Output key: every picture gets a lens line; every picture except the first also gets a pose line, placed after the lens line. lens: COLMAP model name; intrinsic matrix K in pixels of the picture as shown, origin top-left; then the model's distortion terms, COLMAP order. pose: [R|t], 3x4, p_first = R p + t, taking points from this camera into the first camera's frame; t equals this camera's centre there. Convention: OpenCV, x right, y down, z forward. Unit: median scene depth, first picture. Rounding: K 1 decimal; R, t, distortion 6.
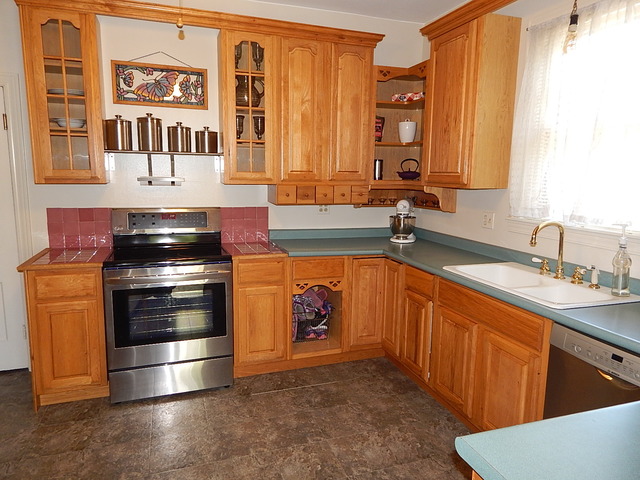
lens RADIAL K [[431.6, 0, 318.5], [0, 431.6, 236.2], [0, 0, 1]] dist [0.003586, 0.000519]
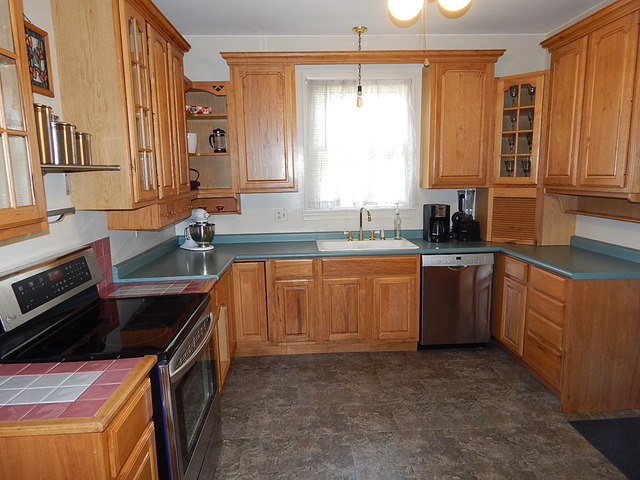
lens RADIAL K [[431.6, 0, 318.5], [0, 431.6, 236.2], [0, 0, 1]] dist [0.003586, 0.000519]
pose [[0.278490, -0.164465, 0.946253, -0.875072], [0.164634, 0.978821, 0.121672, -0.122160], [-0.946223, 0.121901, 0.299669, 0.531257]]
